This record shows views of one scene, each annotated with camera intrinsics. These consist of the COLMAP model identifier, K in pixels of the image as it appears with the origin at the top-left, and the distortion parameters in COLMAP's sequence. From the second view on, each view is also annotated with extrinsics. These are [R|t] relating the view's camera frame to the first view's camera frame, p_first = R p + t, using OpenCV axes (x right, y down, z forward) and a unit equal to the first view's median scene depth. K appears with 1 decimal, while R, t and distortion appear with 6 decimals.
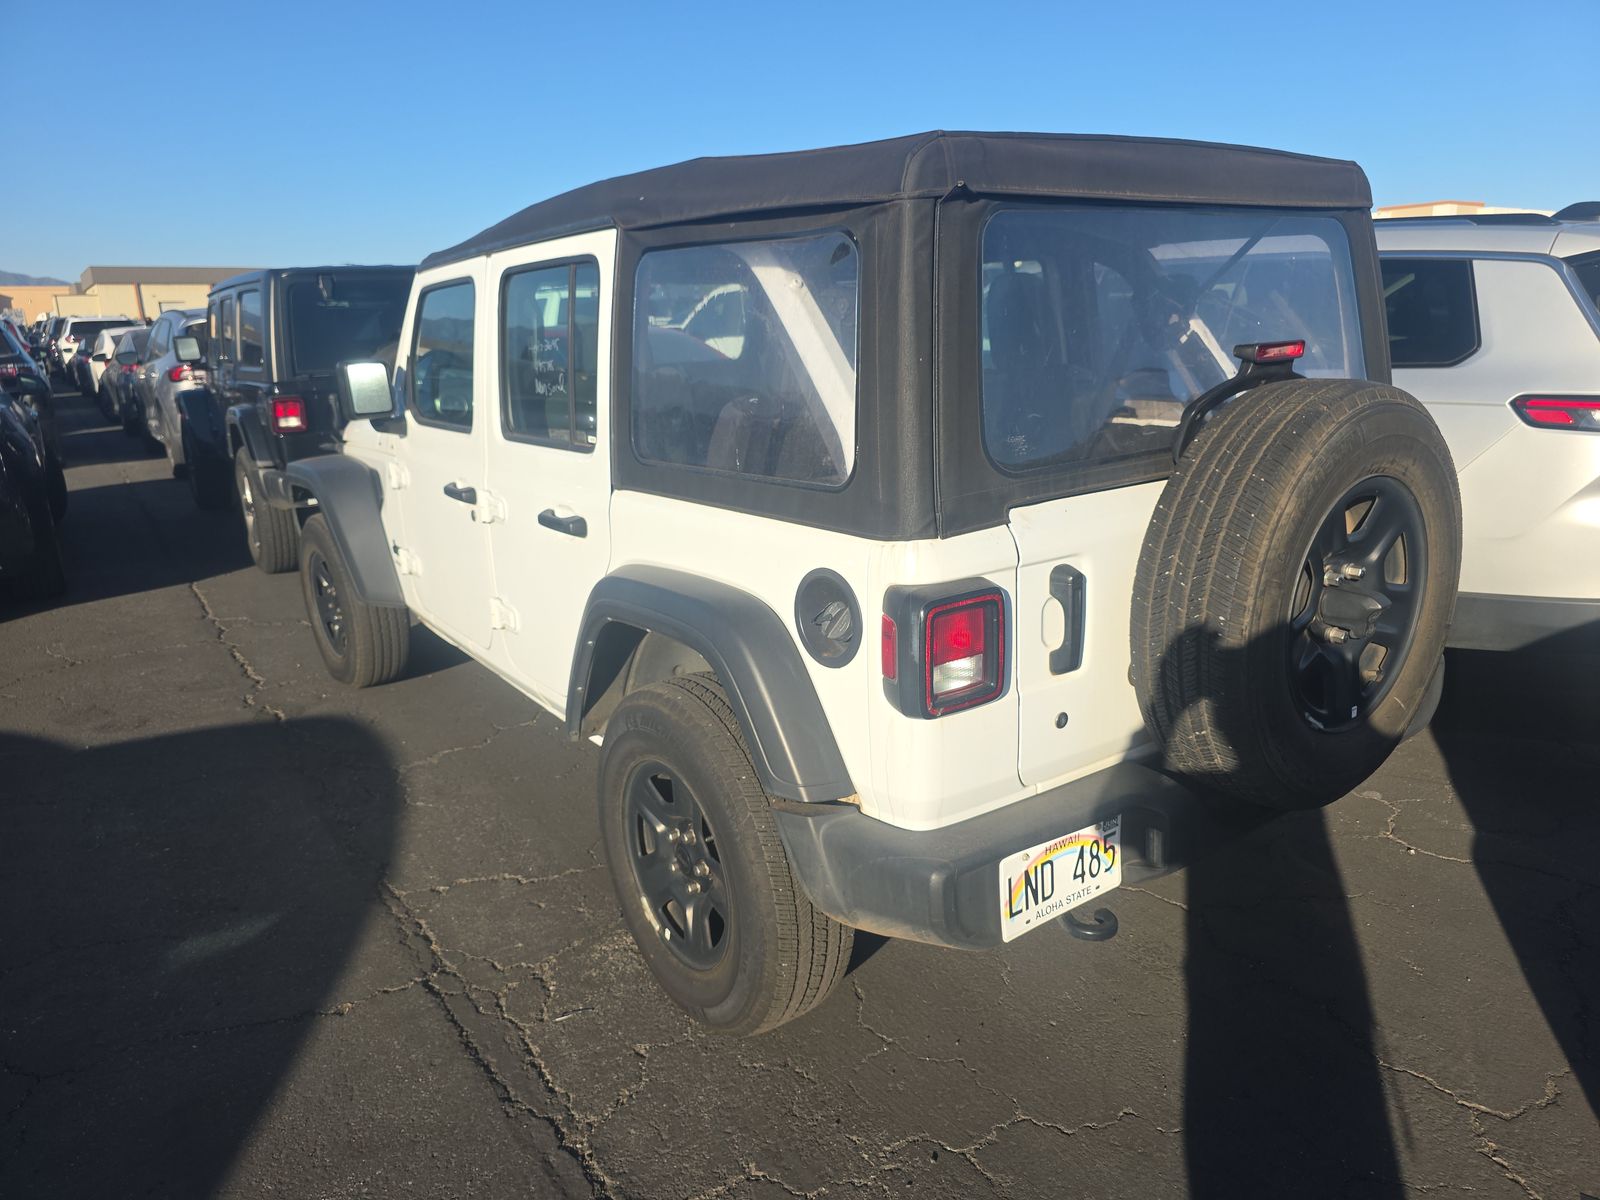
lens RADIAL K [[1136.0, 0, 810.9], [0, 1136.0, 614.2], [0, 0, 1]] dist [0.039721, -0.043558]
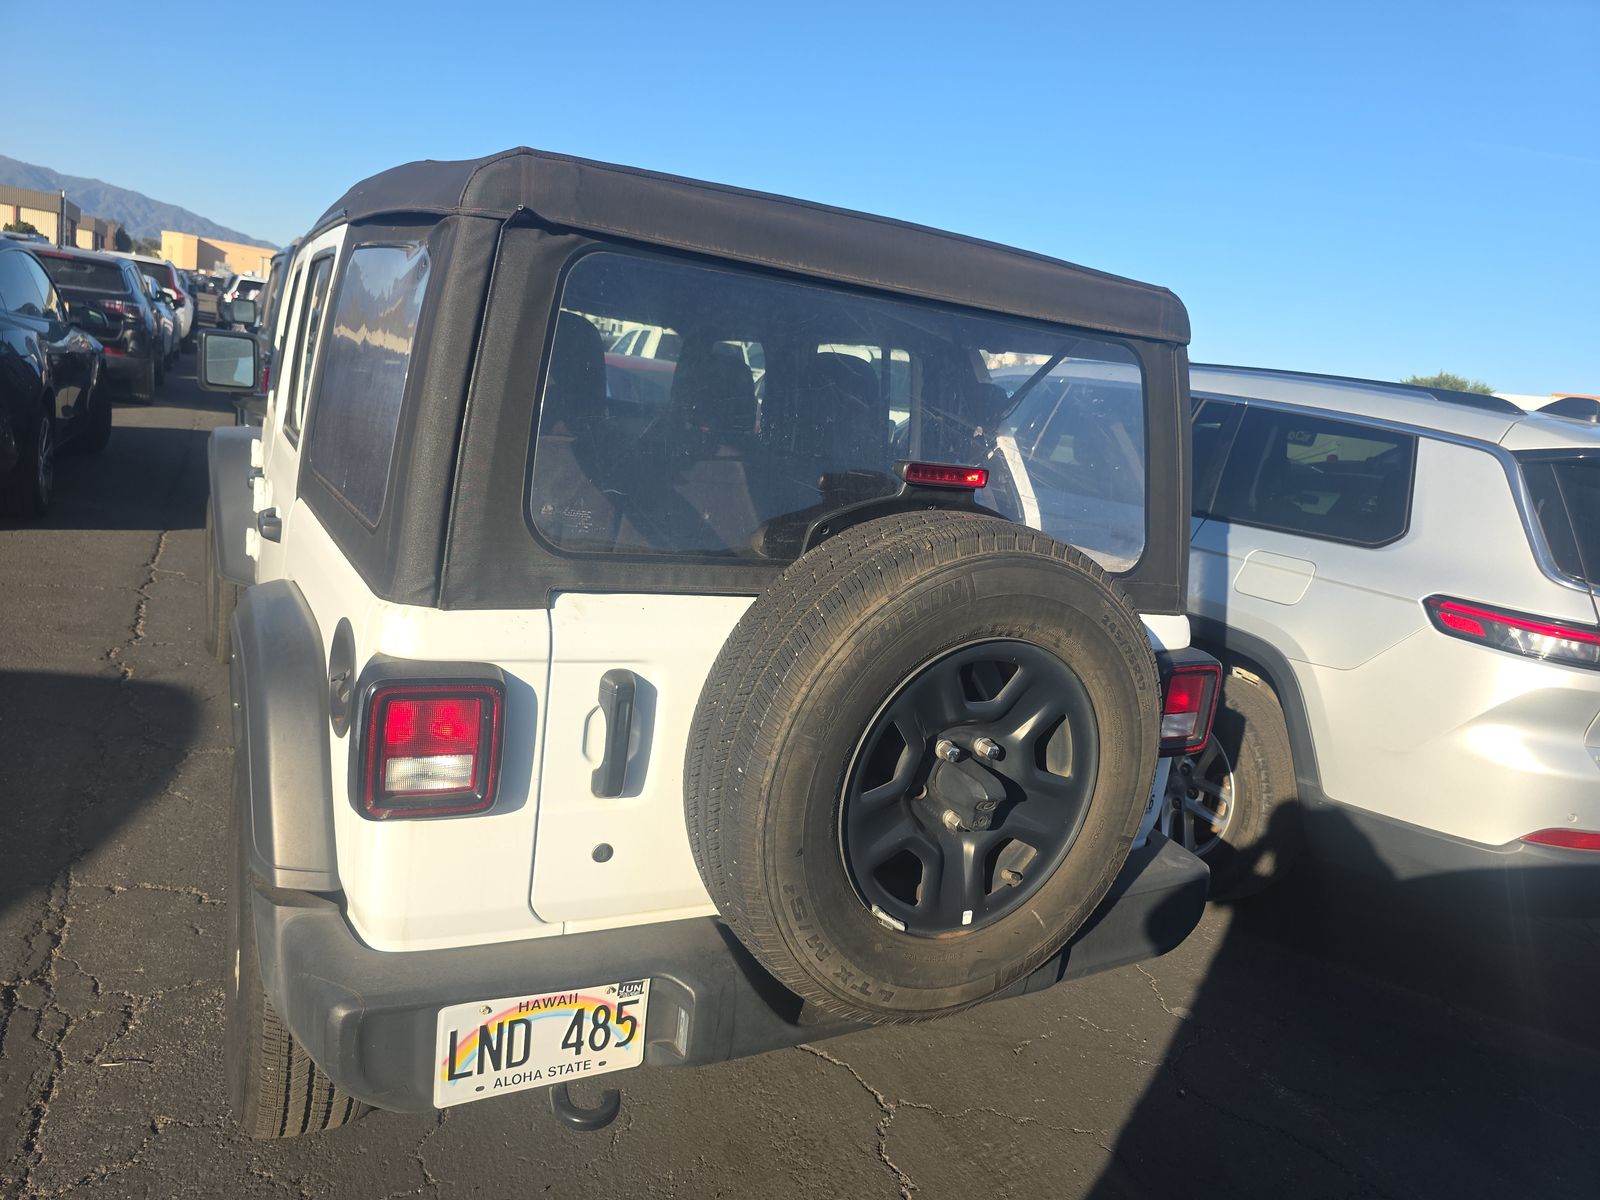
lens RADIAL K [[1136.0, 0, 796.7], [0, 1136.0, 590.3], [0, 0, 1]] dist [0.039721, -0.043558]
pose [[0.976604, 0.192031, -0.096792, 0.410482], [-0.198910, 0.977709, -0.067224, -0.069067], [0.081725, 0.084904, 0.993032, 0.163518]]
